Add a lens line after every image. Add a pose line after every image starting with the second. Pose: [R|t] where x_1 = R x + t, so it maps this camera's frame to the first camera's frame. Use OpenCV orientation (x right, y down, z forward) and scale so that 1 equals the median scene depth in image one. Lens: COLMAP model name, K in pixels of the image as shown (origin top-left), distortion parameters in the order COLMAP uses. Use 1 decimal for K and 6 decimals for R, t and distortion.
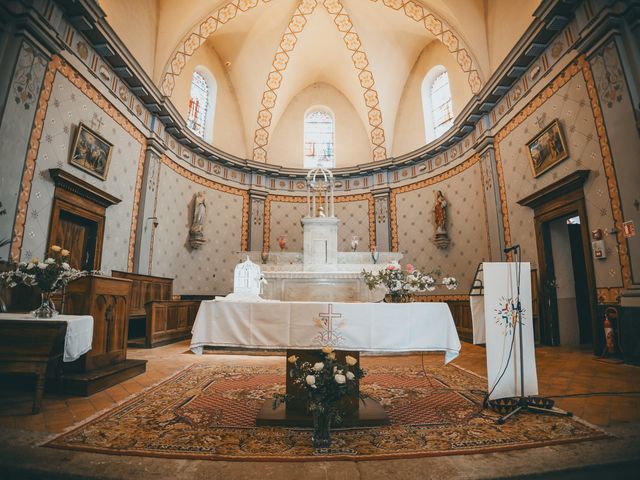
lens RADIAL K [[419.8, 0, 320.0], [0, 419.8, 240.0], [0, 0, 1]] dist [-0.068835, 0.001371]
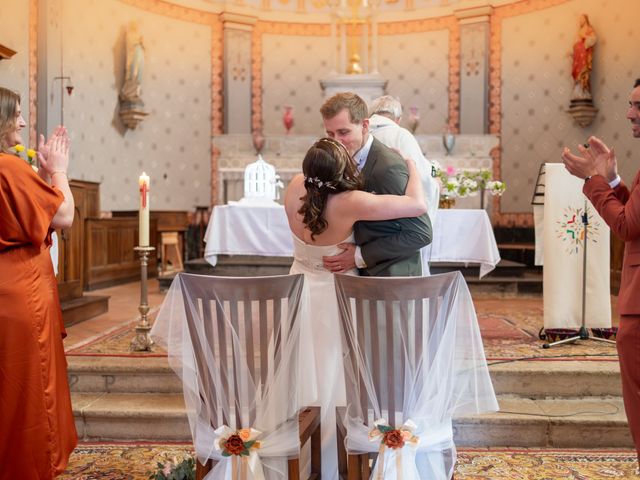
lens RADIAL K [[419.8, 0, 320.0], [0, 419.8, 240.0], [0, 0, 1]] dist [-0.068835, 0.001371]
pose [[0.998877, 0.006376, -0.046938, -0.019041], [0.004450, 0.973882, 0.227010, 0.042414], [0.047160, -0.226964, 0.972761, 0.437807]]
